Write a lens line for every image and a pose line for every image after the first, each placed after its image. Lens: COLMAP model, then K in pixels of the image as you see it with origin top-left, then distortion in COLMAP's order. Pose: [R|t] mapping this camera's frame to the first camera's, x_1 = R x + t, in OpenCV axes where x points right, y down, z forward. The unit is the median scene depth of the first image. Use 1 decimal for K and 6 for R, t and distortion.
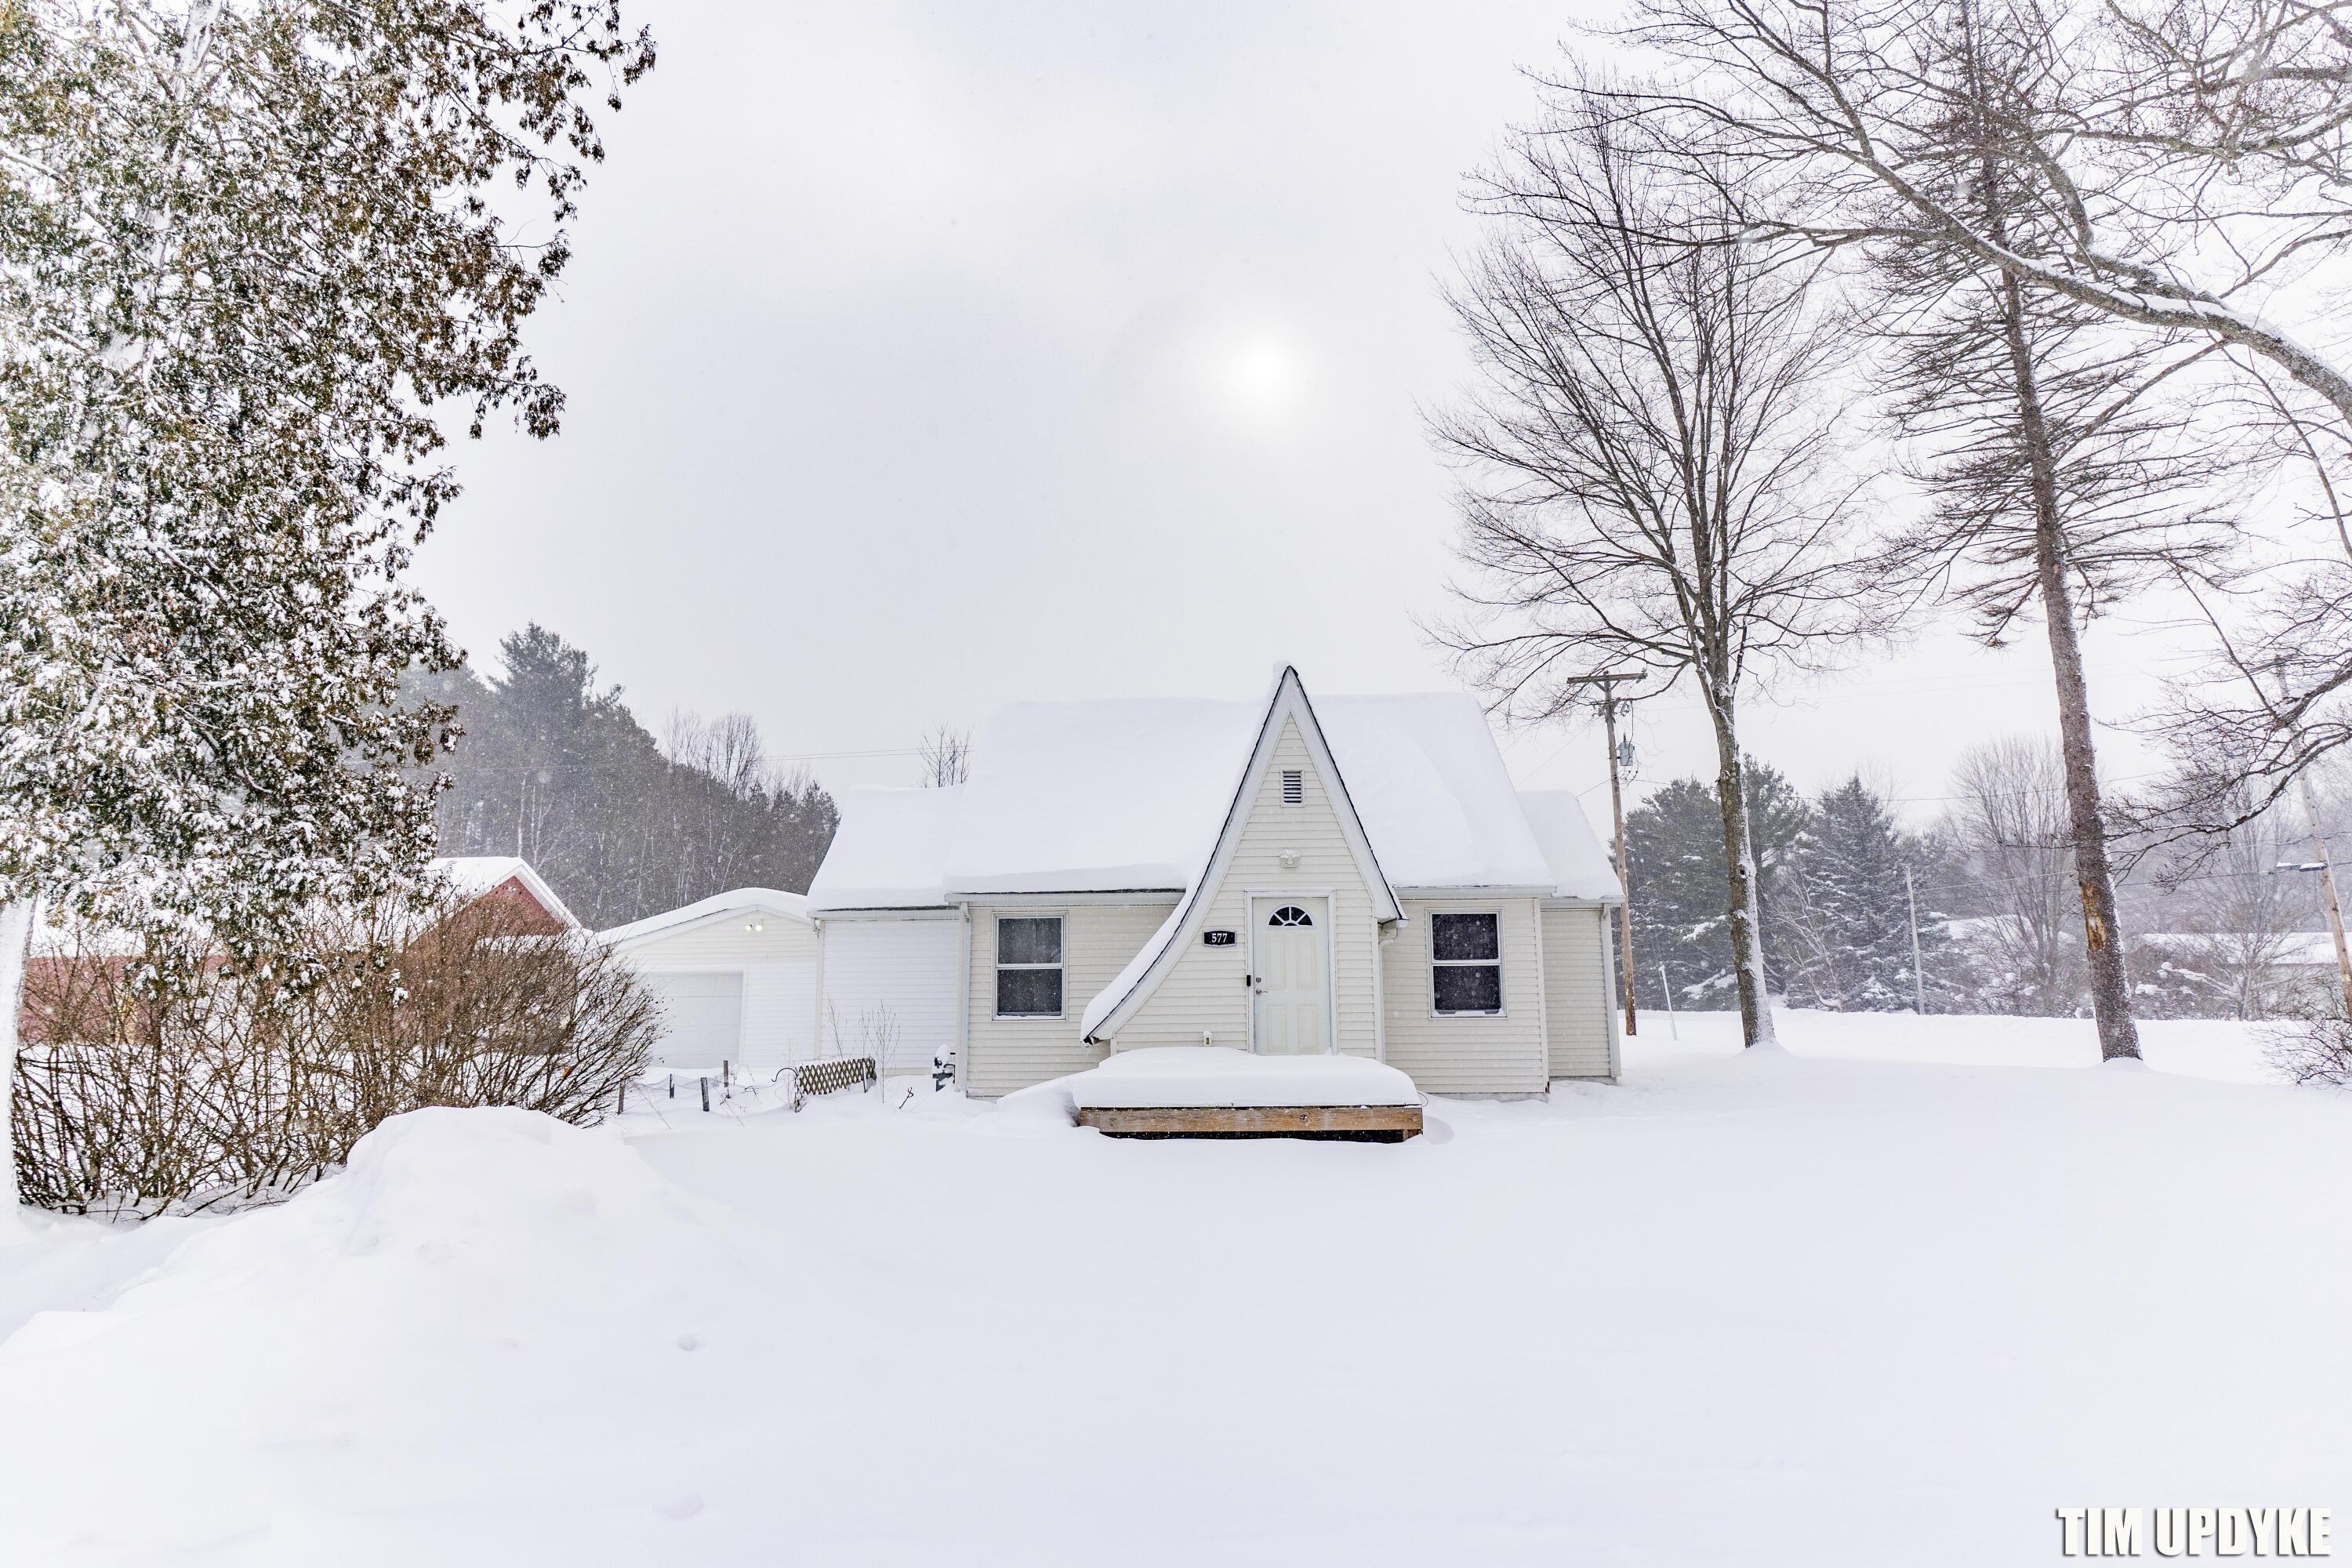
lens RADIAL K [[1282.8, 0, 1177.6], [0, 1282.8, 783.8], [0, 0, 1]] dist [-0.001397, 0.000855]
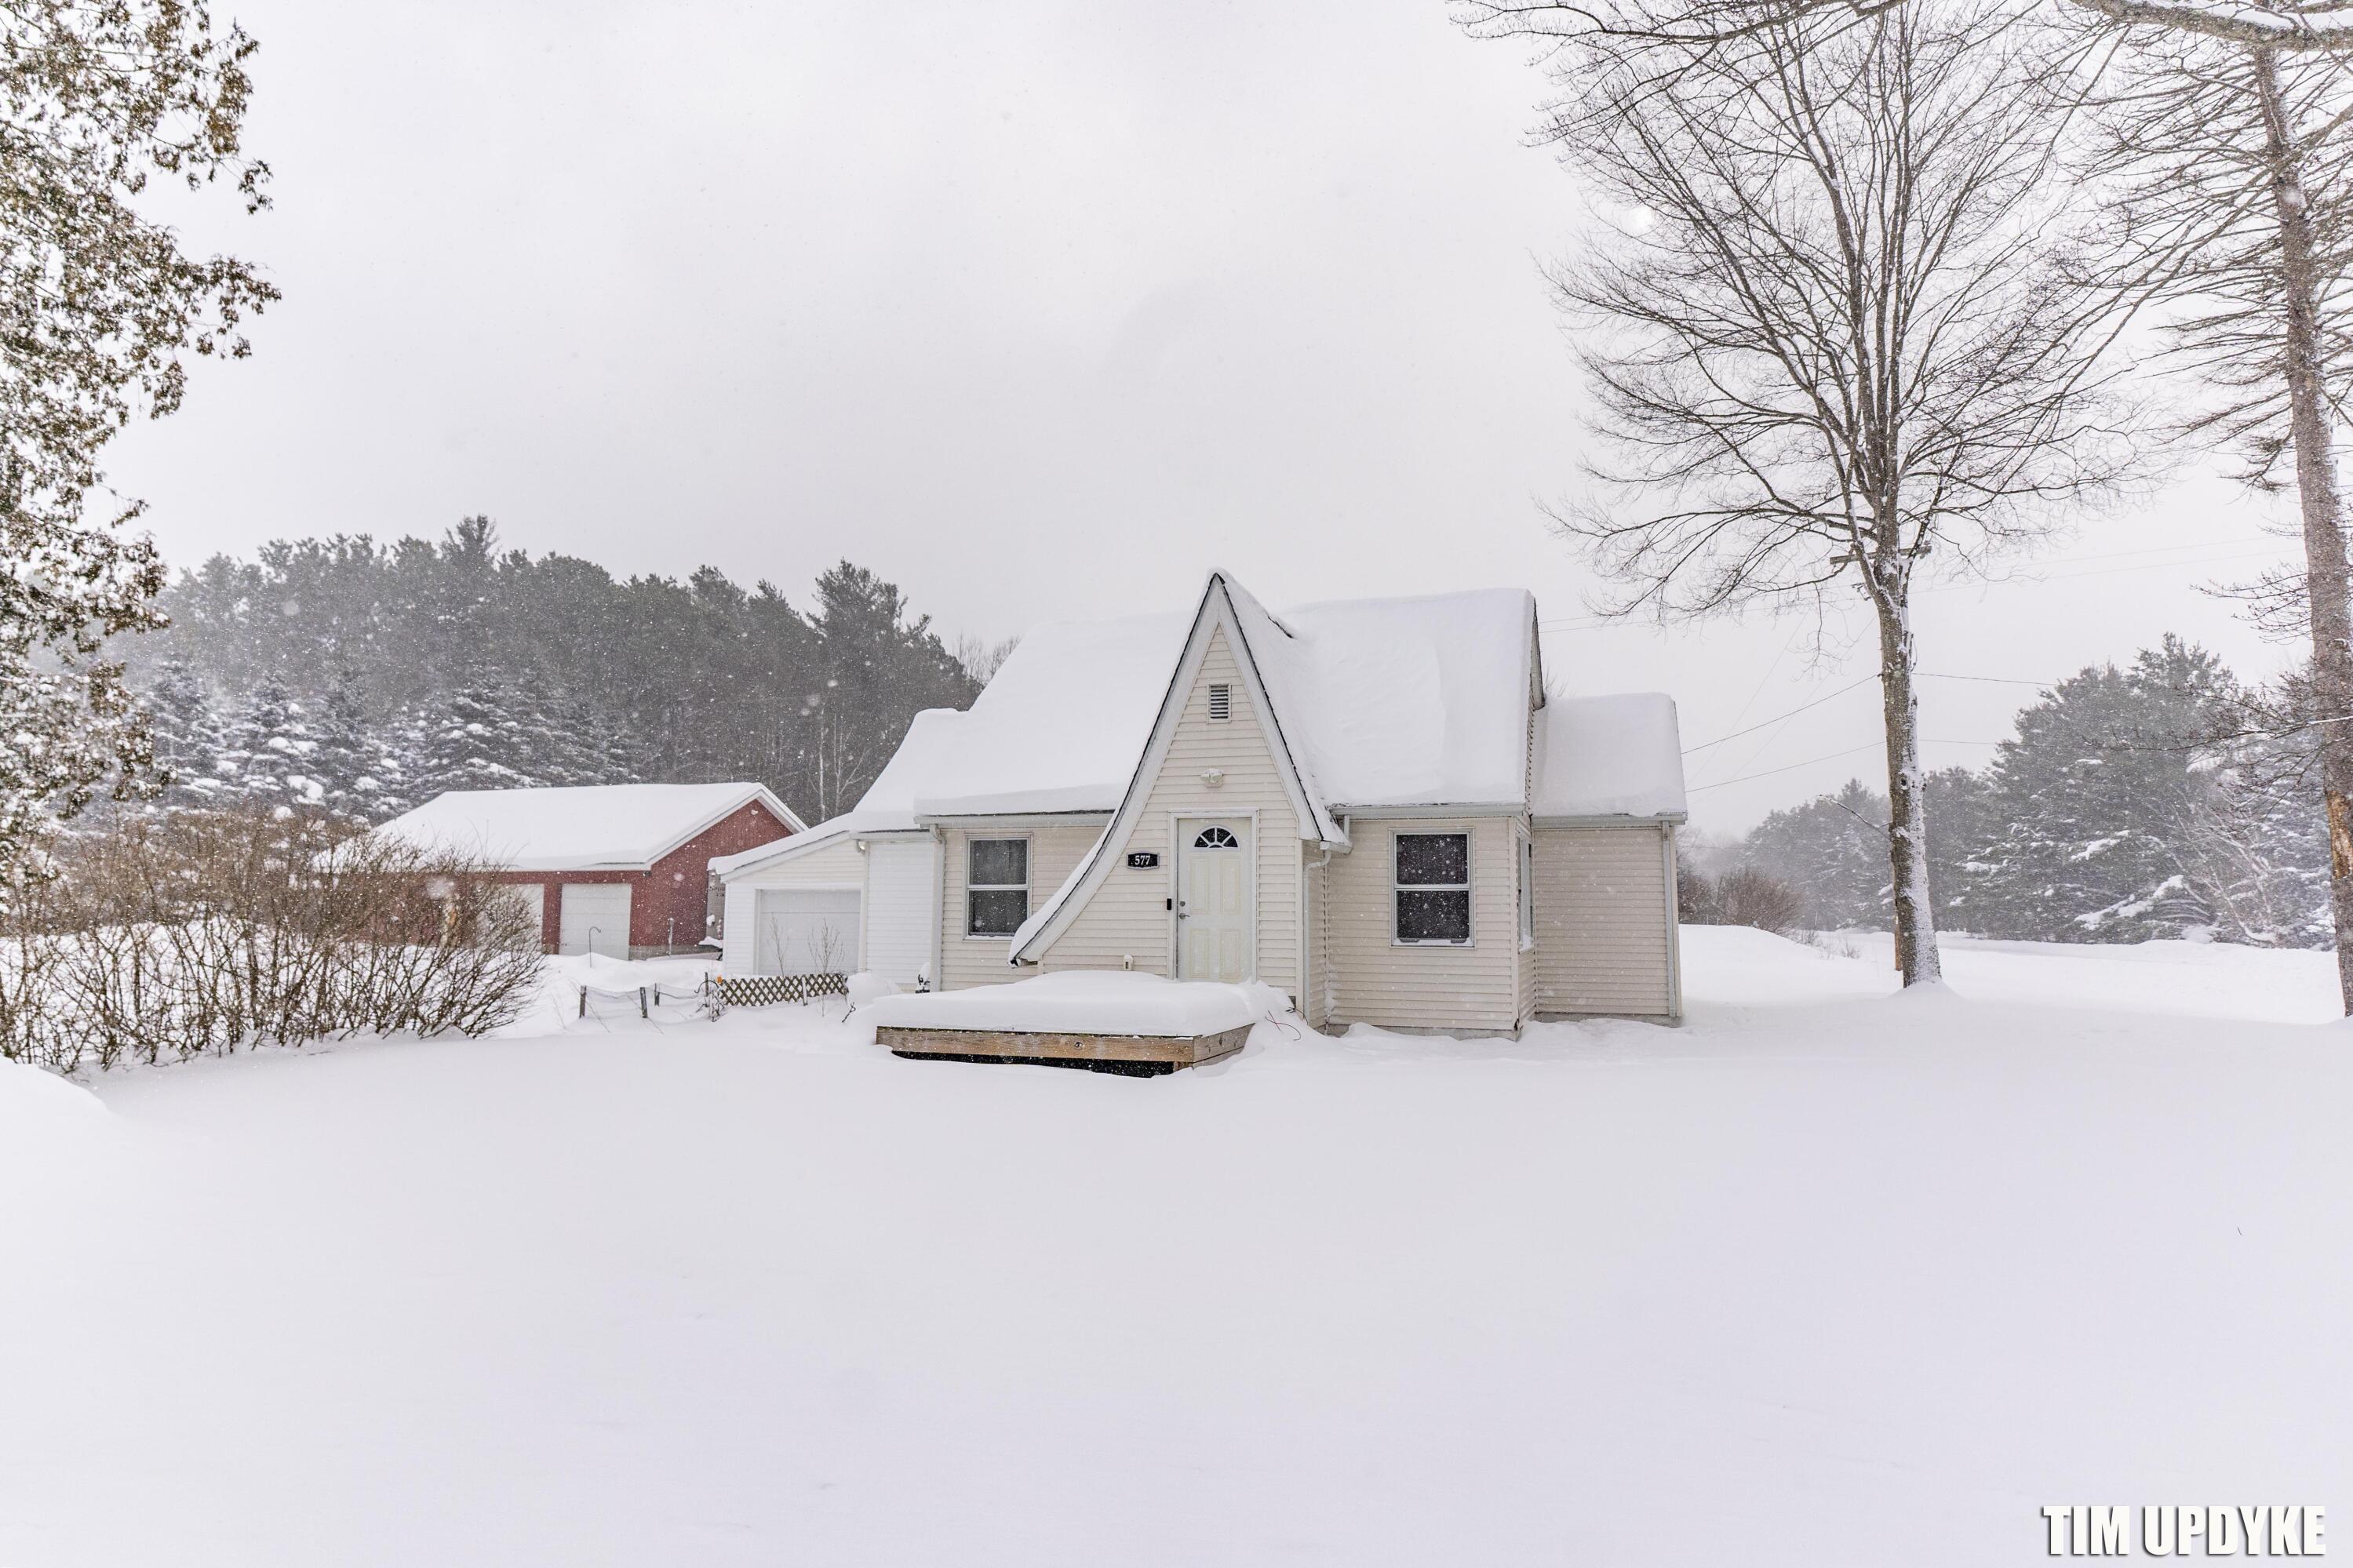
lens RADIAL K [[1324.4, 0, 1176.5], [0, 1324.4, 784.0], [0, 0, 1]] dist [0.004075, -0.000293]
pose [[0.963006, -0.013373, -0.269148, 0.302838], [0.031107, 0.997608, 0.061734, 0.001544], [0.267679, -0.067822, 0.961118, 0.044599]]
